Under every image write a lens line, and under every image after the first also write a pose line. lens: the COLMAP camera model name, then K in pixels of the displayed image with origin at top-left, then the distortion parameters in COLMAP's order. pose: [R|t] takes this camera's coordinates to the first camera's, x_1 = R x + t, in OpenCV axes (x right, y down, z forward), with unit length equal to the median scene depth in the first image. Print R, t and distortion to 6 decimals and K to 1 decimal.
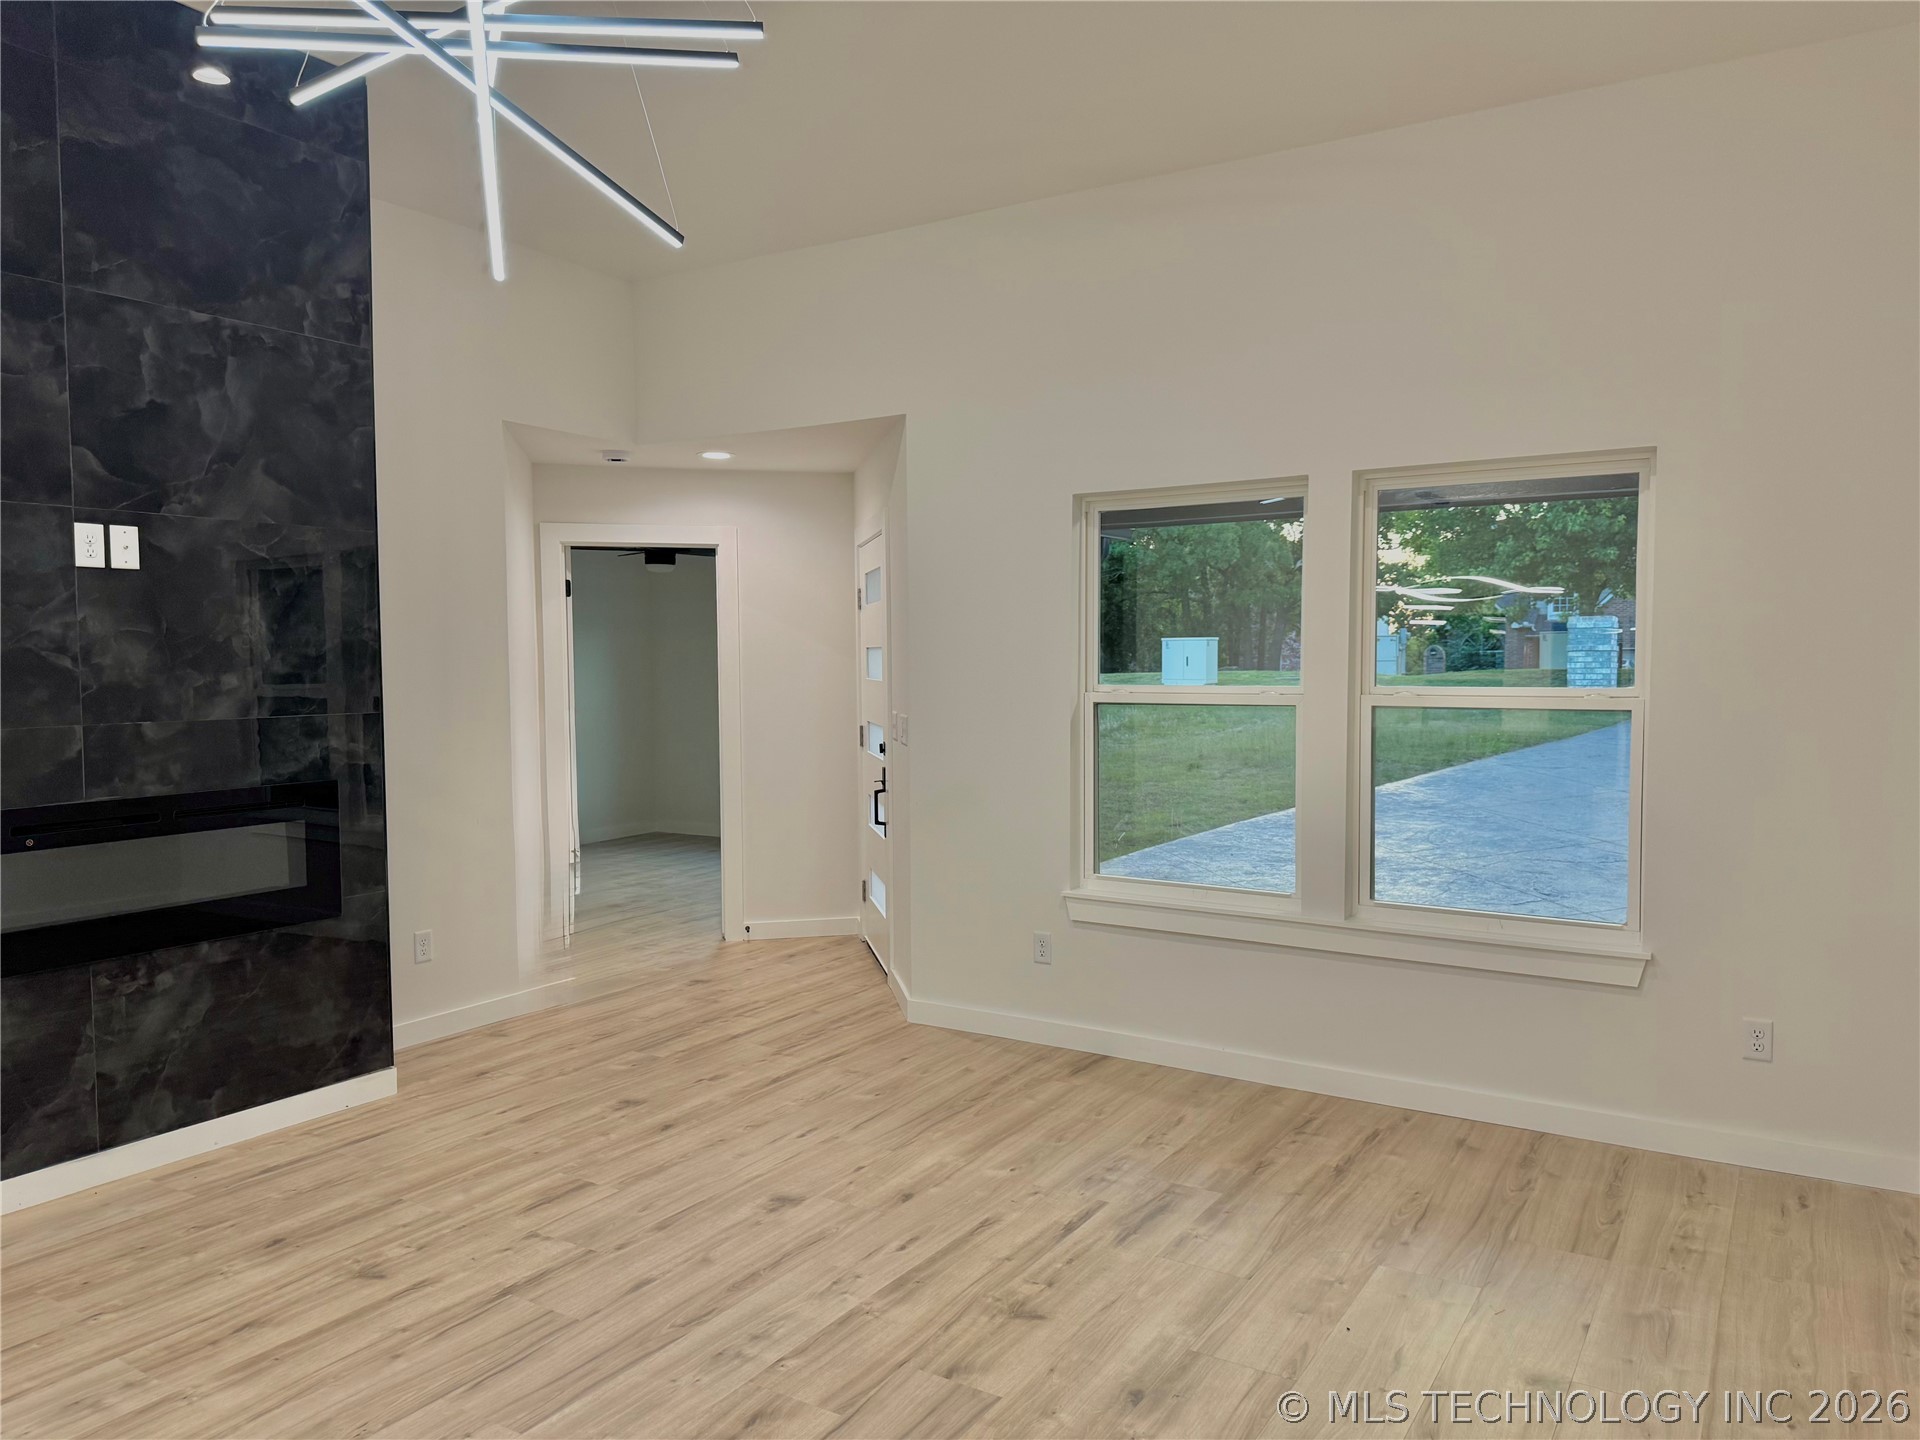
lens RADIAL K [[1361.5, 0, 960.0], [0, 1361.5, 720.0], [0, 0, 1]] dist [0.044623, -0.054997]
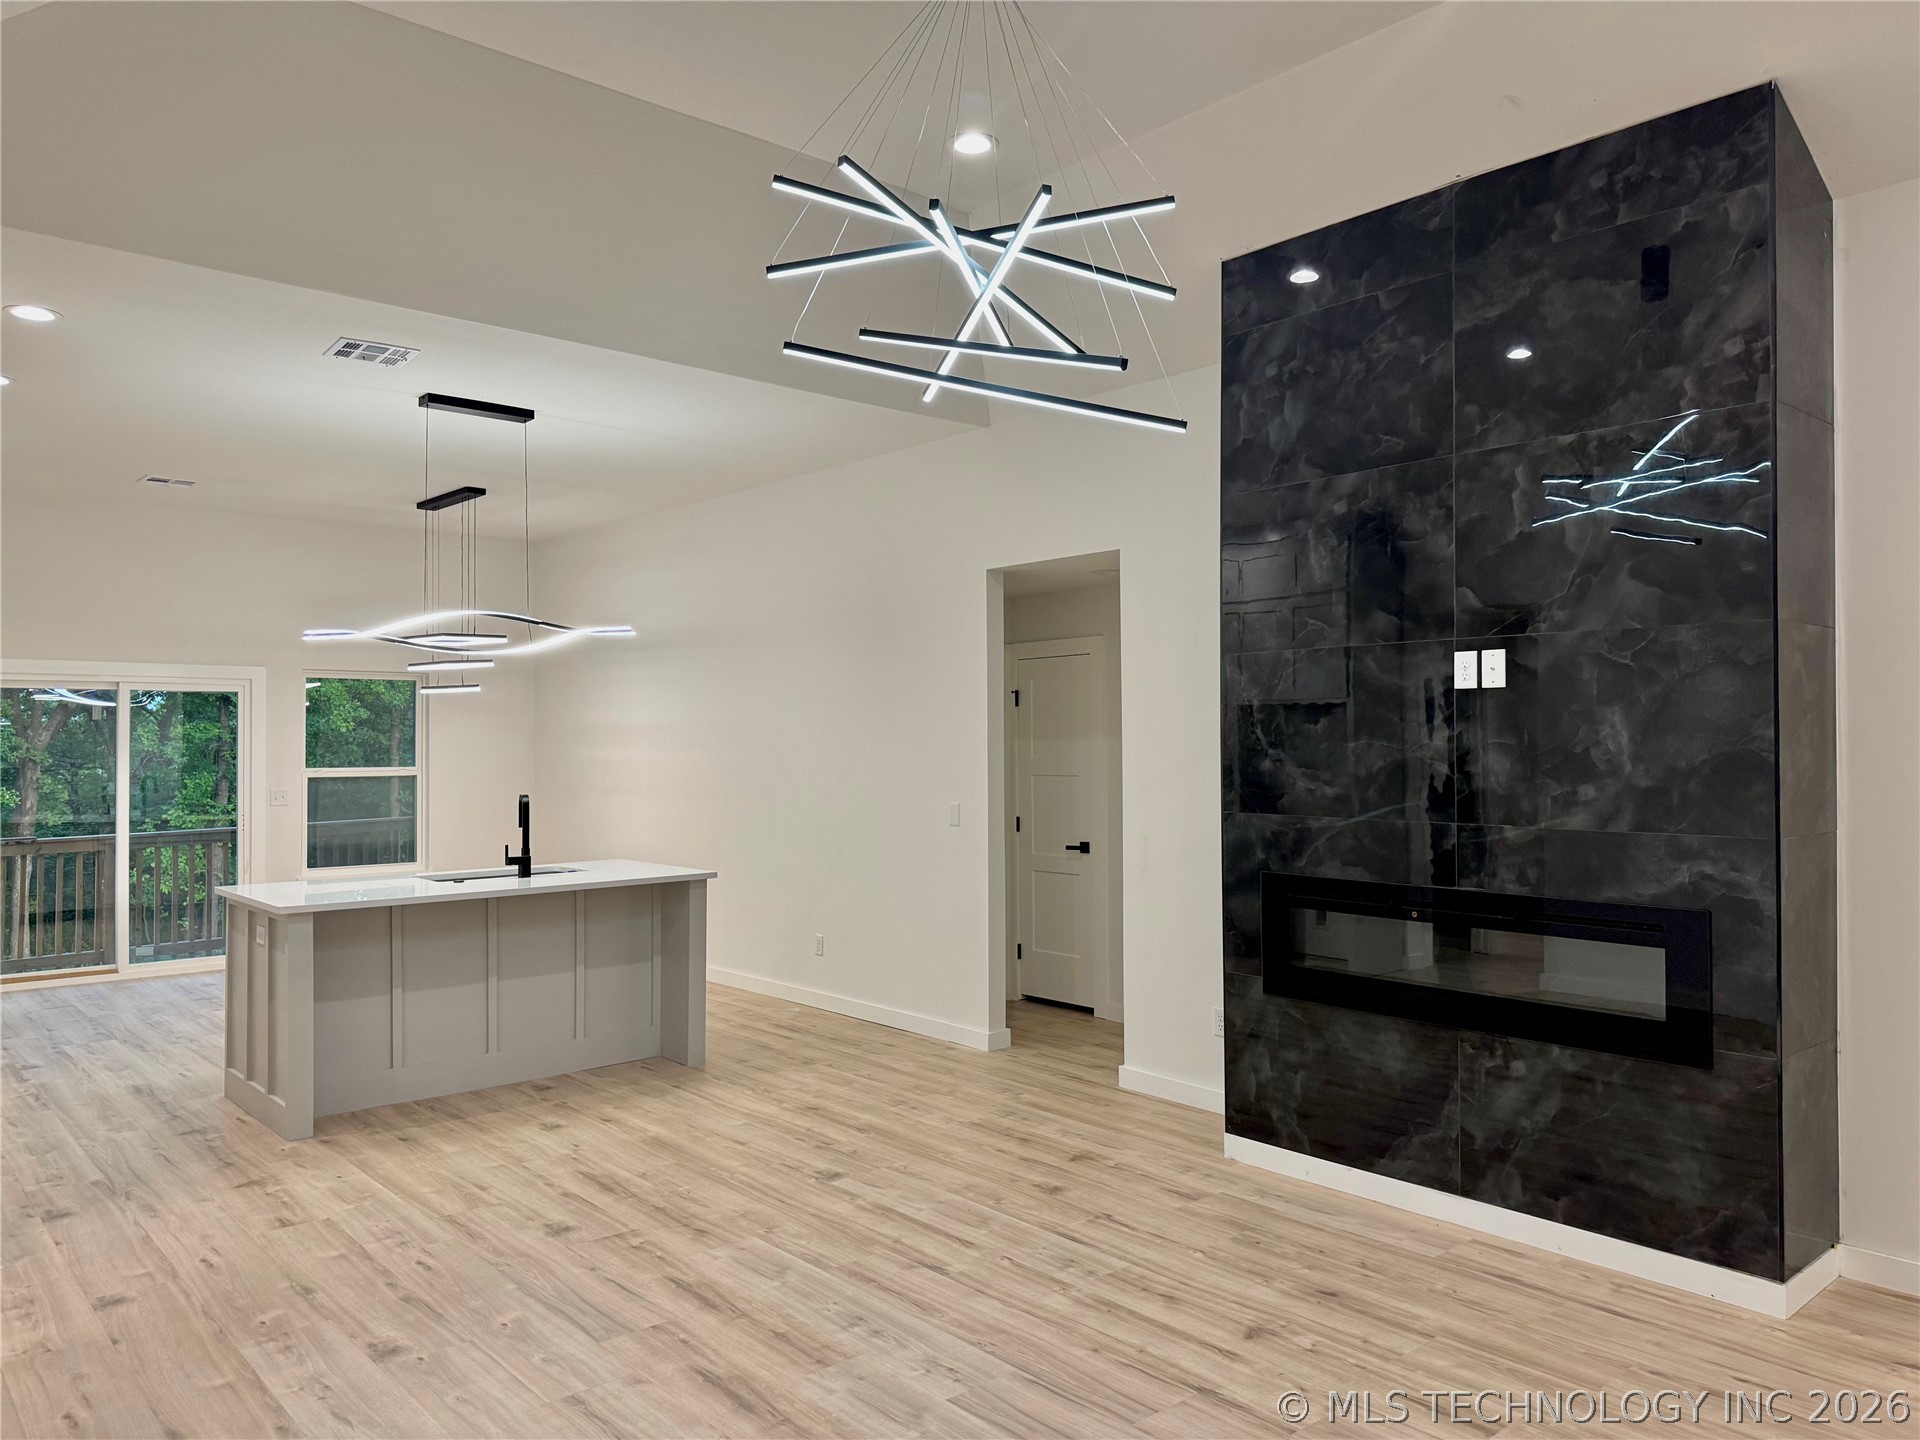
lens RADIAL K [[1356.4, 0, 960.4], [0, 1356.4, 722.4], [0, 0, 1]] dist [0.047492, -0.062955]
pose [[-0.292214, -0.006046, -0.956334, 0.566783], [-0.042343, 0.999081, 0.006622, -0.068161], [0.955415, 0.042429, -0.292202, 0.878645]]
